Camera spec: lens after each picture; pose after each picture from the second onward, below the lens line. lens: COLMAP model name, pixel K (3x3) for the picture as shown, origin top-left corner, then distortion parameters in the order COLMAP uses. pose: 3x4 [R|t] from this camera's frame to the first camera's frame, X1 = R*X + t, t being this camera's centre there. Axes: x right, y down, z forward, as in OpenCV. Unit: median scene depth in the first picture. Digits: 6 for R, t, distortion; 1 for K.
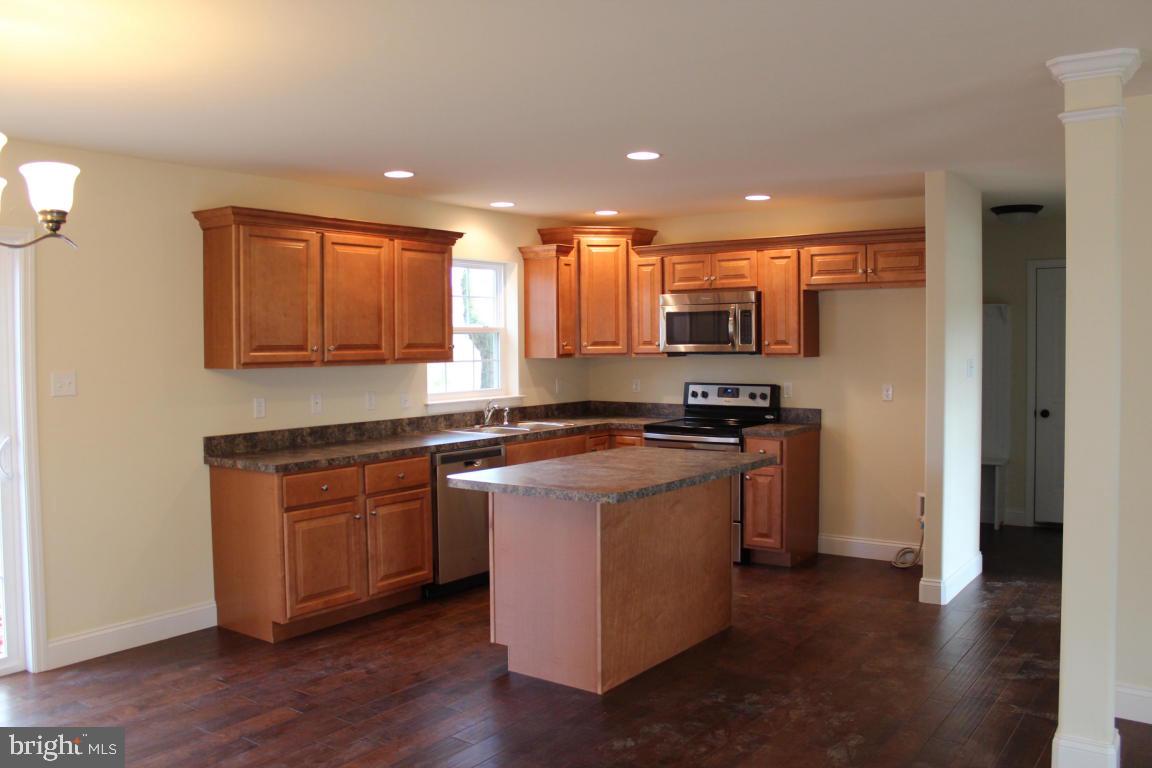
lens RADIAL K [[962.3, 0, 574.9], [0, 962.3, 365.9], [0, 0, 1]] dist [-0.161799, 0.145623]
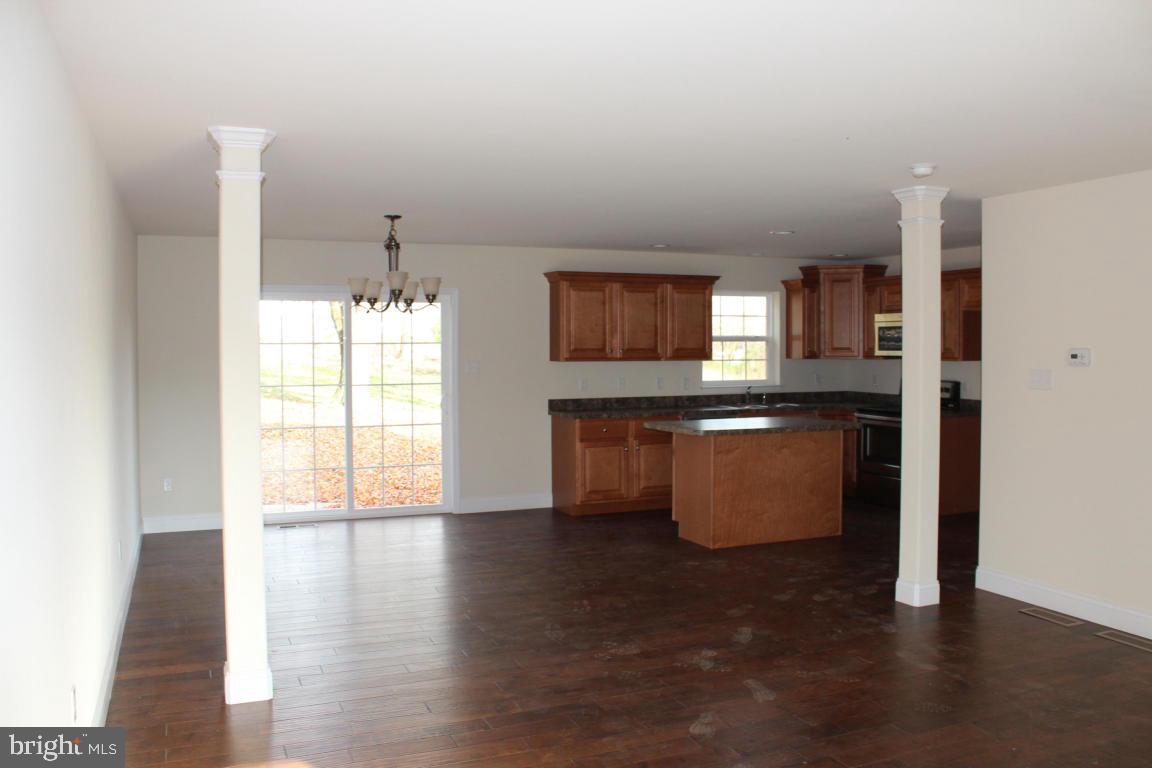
lens RADIAL K [[962.3, 0, 574.9], [0, 962.3, 365.9], [0, 0, 1]] dist [-0.161799, 0.145623]
pose [[0.857593, 0.018146, -0.514008, 0.575722], [-0.018758, 0.999816, 0.003999, 0.003793], [0.513986, 0.006213, 0.857776, -0.527994]]
